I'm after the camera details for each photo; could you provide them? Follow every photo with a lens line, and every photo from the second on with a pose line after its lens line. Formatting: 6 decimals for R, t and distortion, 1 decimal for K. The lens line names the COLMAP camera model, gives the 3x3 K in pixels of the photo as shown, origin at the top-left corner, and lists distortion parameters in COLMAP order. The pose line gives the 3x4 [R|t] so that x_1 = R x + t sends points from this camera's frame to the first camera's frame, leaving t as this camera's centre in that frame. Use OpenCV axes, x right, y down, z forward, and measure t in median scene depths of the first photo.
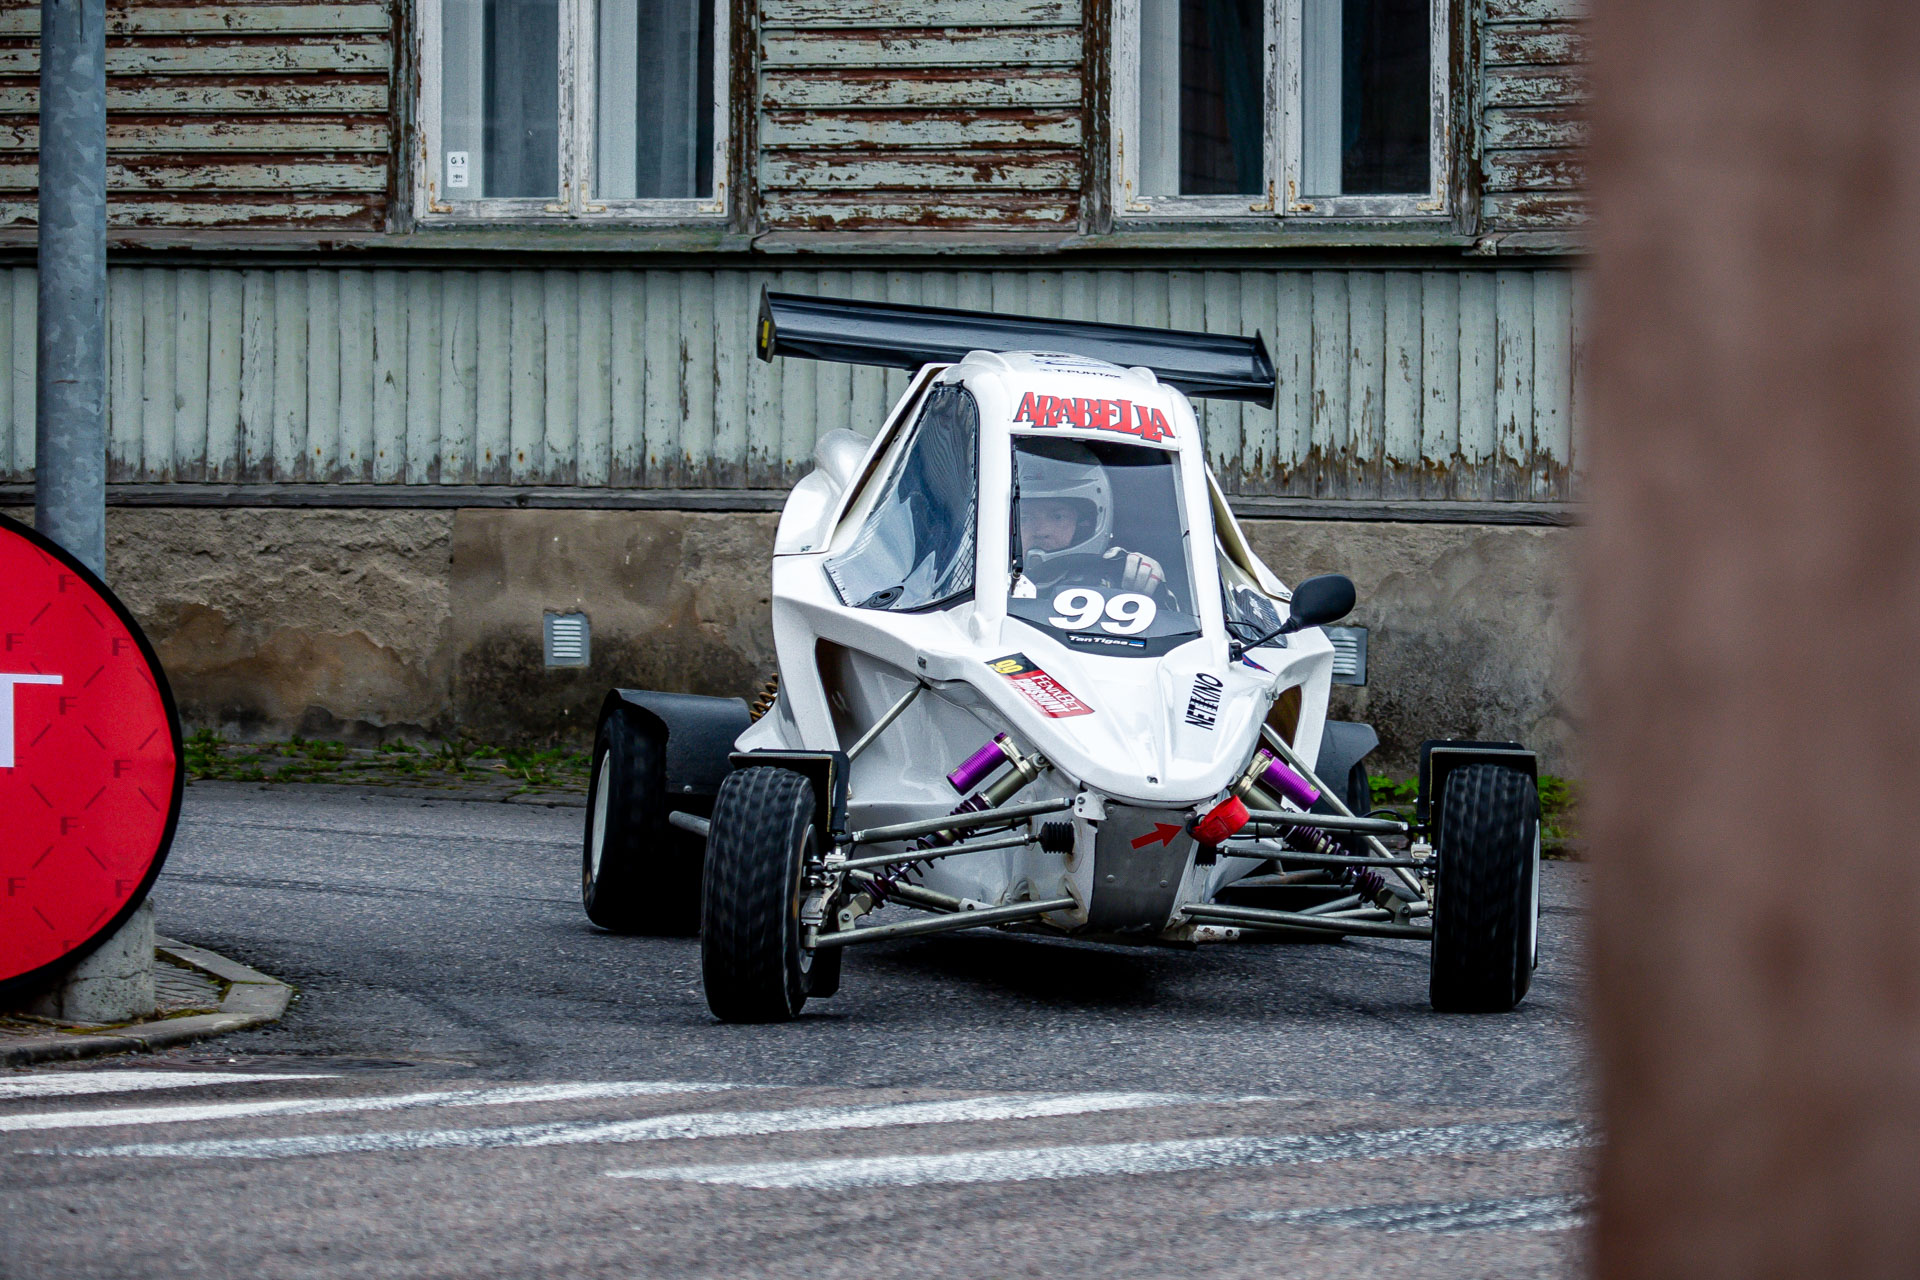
lens RADIAL K [[12269.2, 0, 1037.1], [0, 12269.2, 636.5], [0, 0, 1]] dist [0.411425, 2.847411]
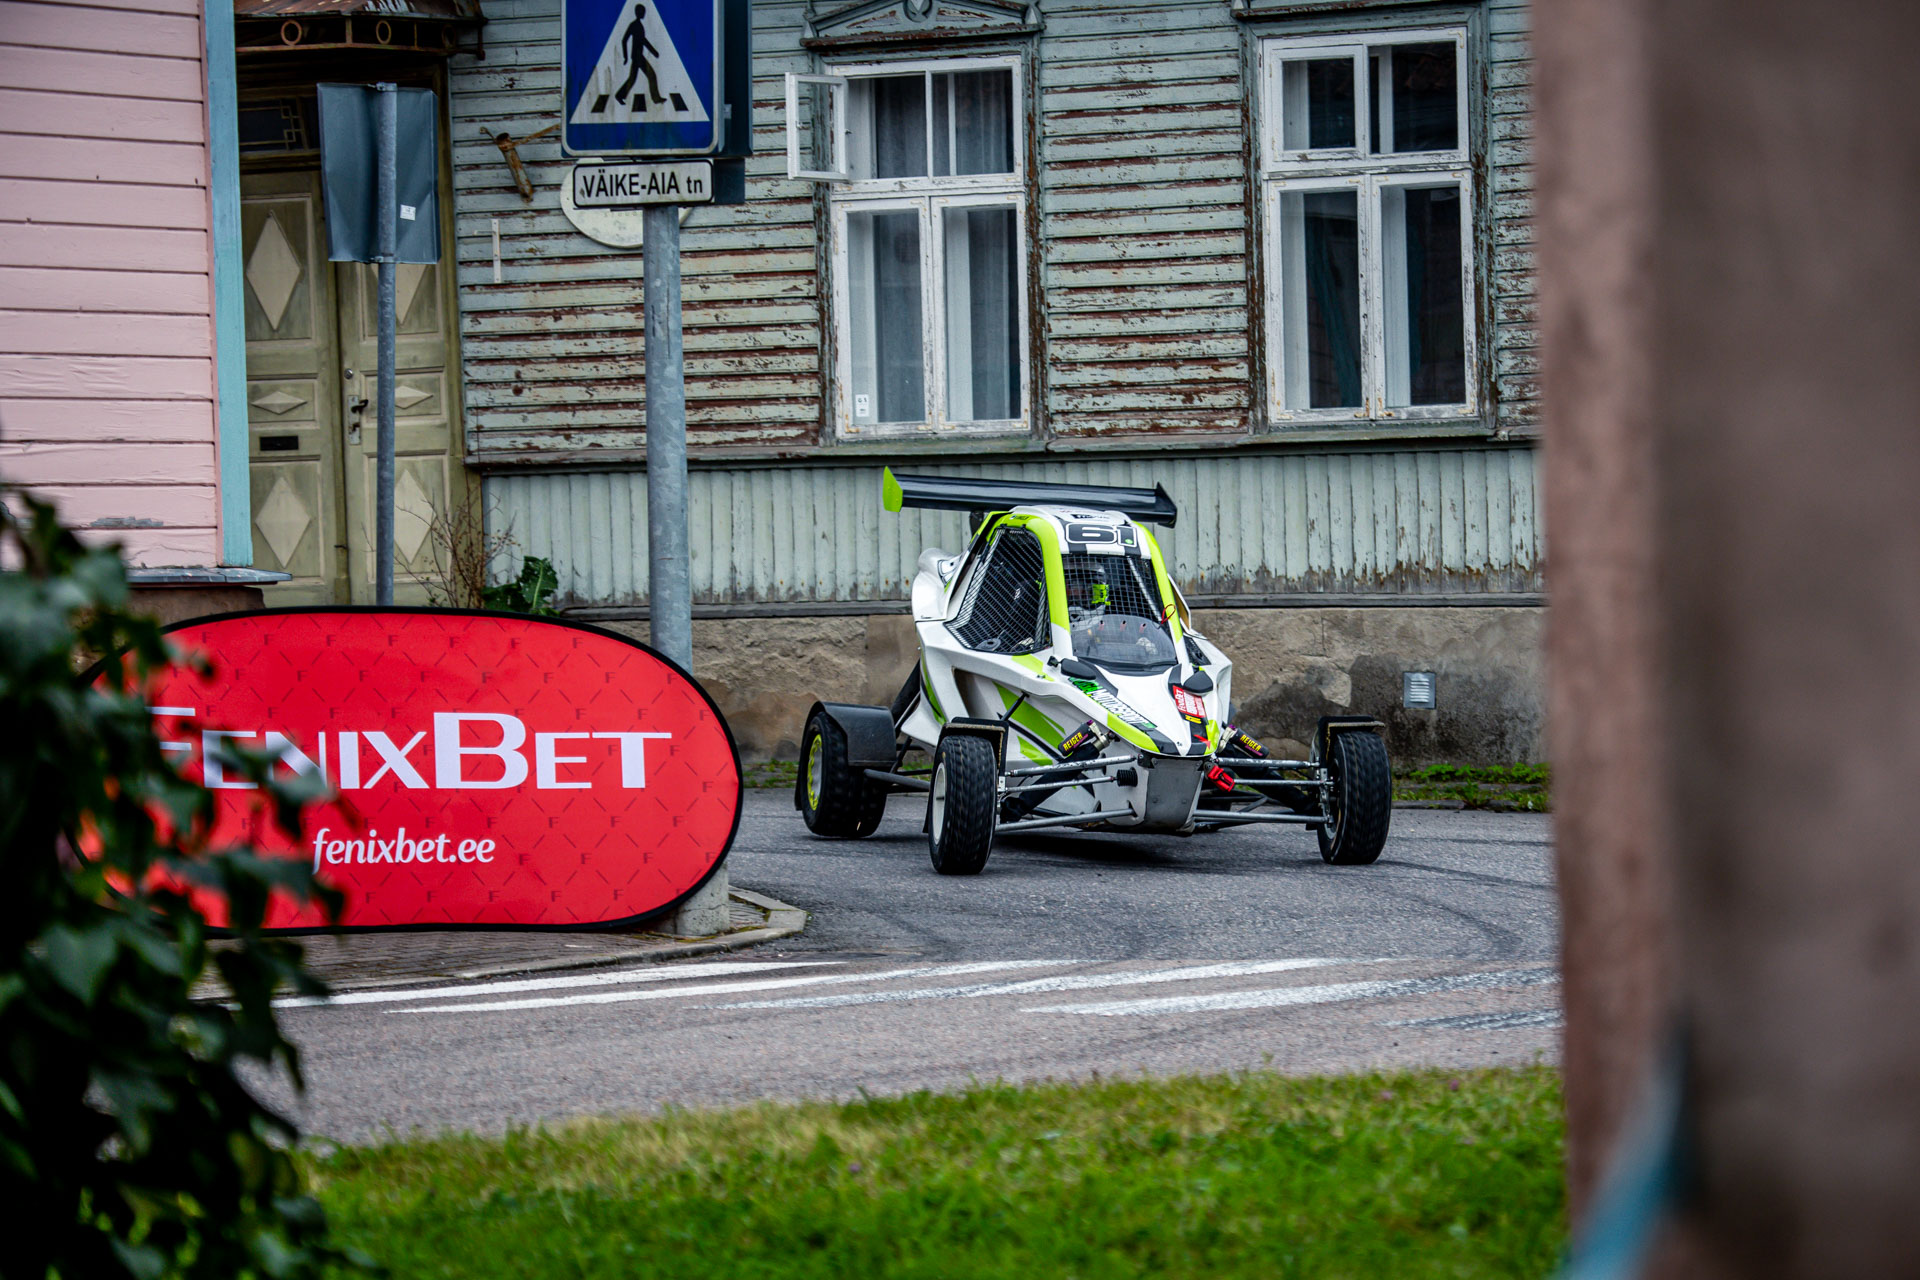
lens RADIAL K [[8381.4, 0, 1029.7], [0, 8381.4, 763.8], [0, 0, 1]] dist [0.458162, 2.288362]
pose [[0.999320, -0.030674, -0.020455, -0.004145], [0.030908, 0.999459, 0.011212, -0.002692], [0.020100, -0.011837, 0.999728, -0.106930]]
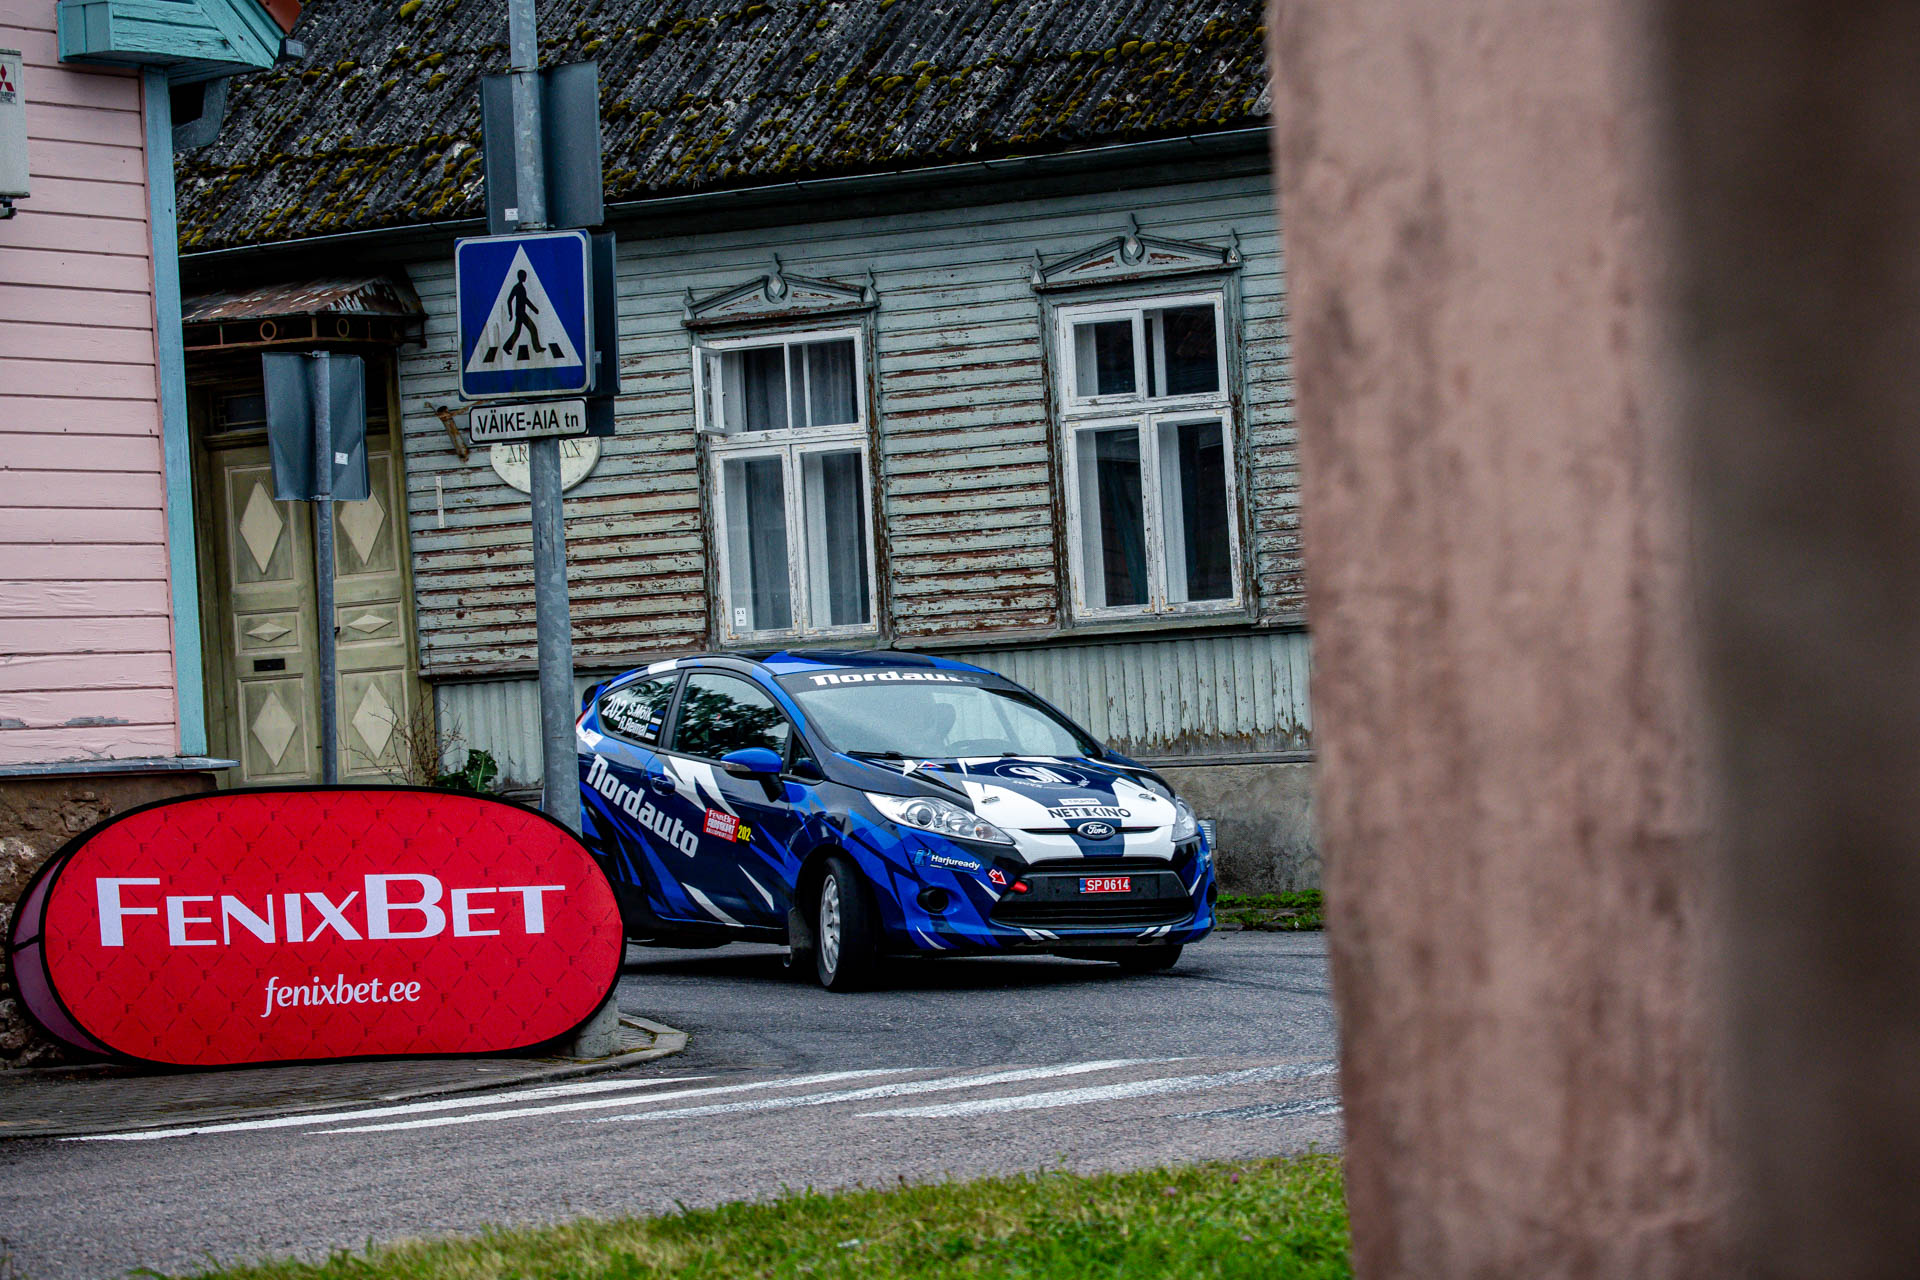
lens RADIAL K [[6345.0, 0, 966.9], [0, 6345.0, 685.4], [0, 0, 1]] dist [0.071537, 0.042847]
pose [[0.997953, -0.063082, -0.010542, -0.000824], [0.062812, 0.997731, -0.024232, -0.000031], [0.012047, 0.023520, 0.999651, -0.019412]]
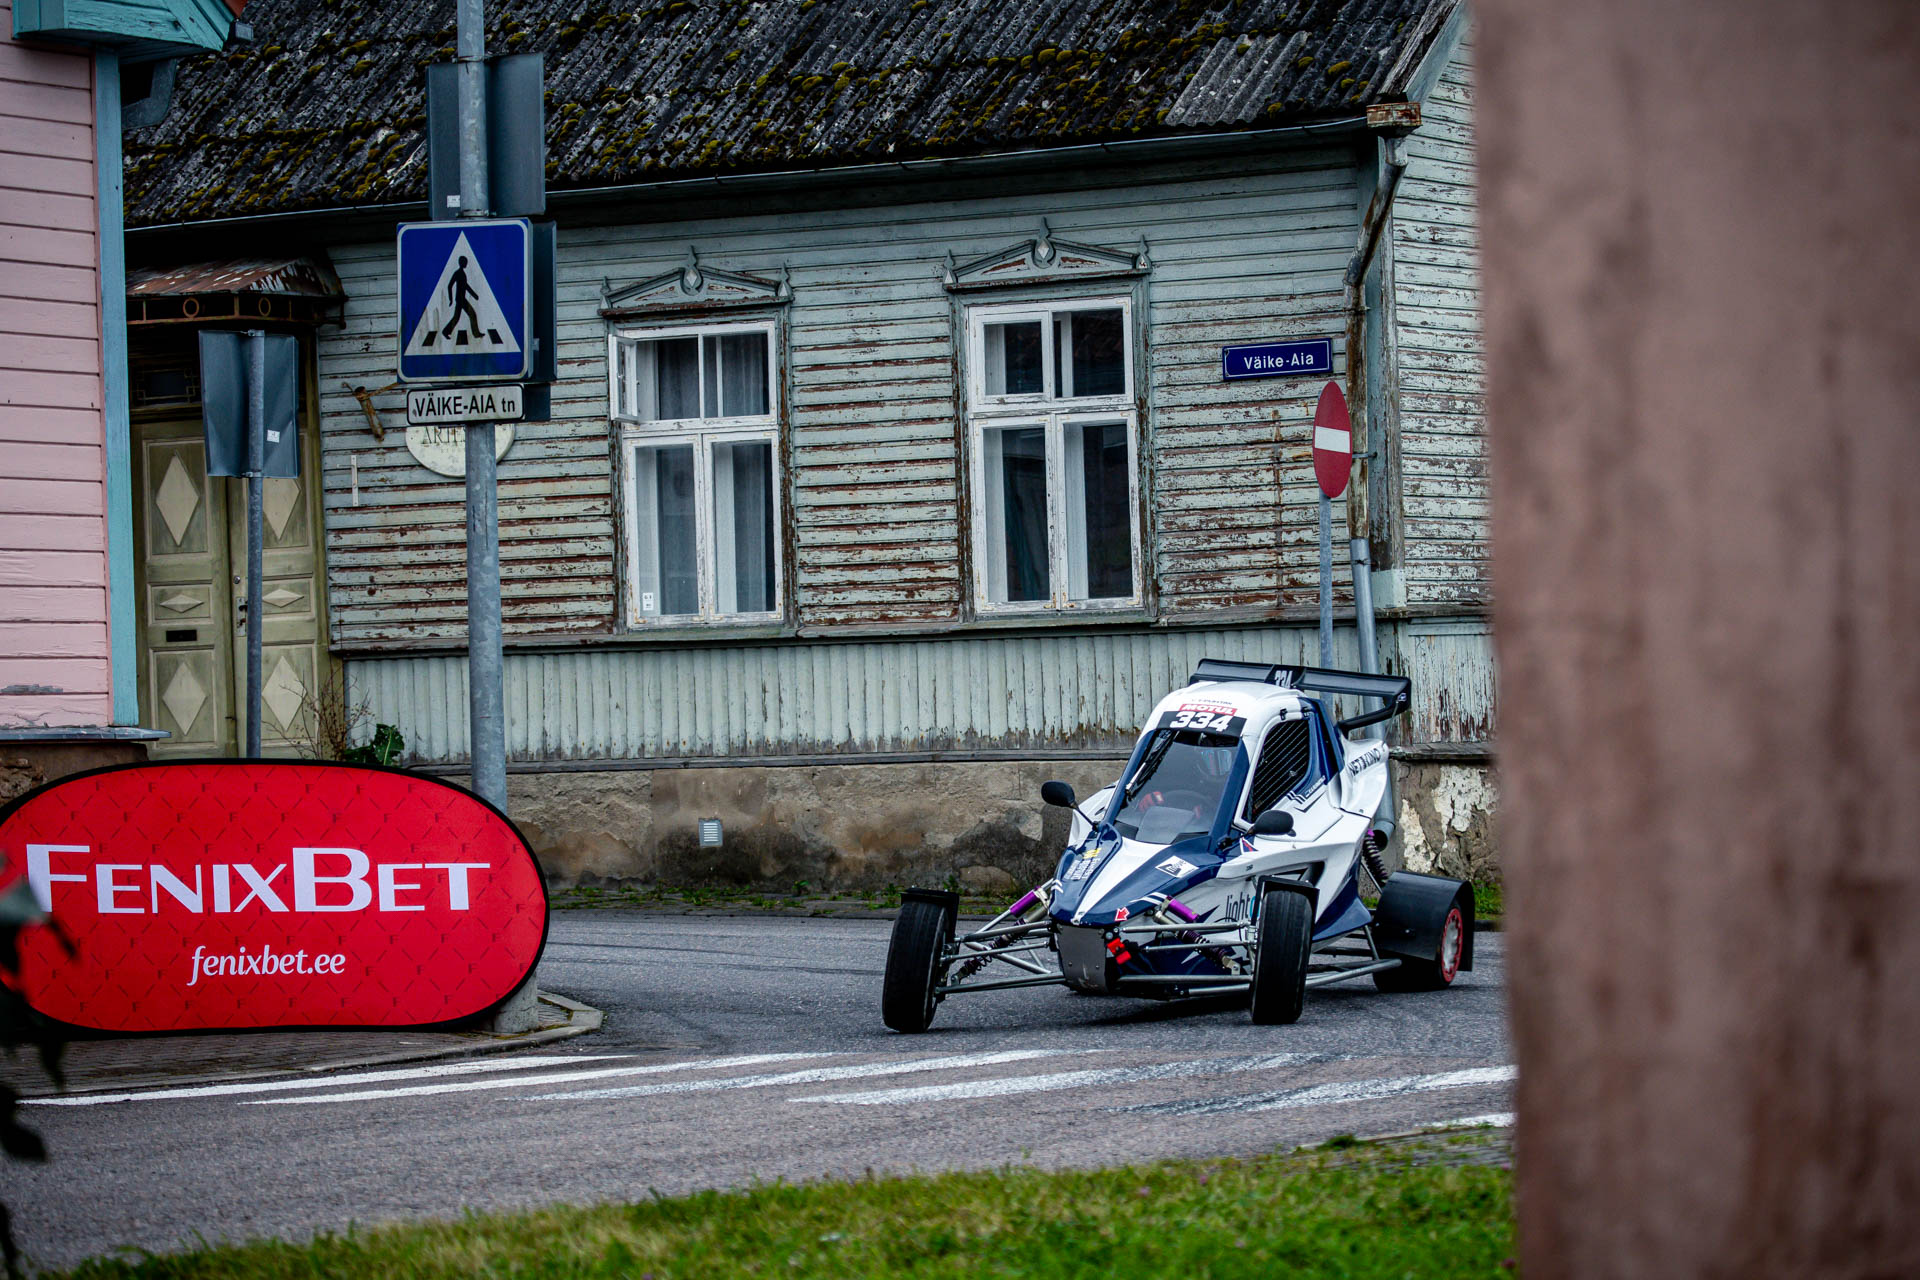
lens RADIAL K [[6171.7, 0, 966.9], [0, 6171.7, 657.3], [0, 0, 1]] dist [0.068096, 0.043817]
pose [[0.999285, -0.035656, 0.012561, -0.008233], [0.035967, 0.999028, -0.025468, -0.001261], [-0.011641, 0.025901, 0.999597, -0.012082]]
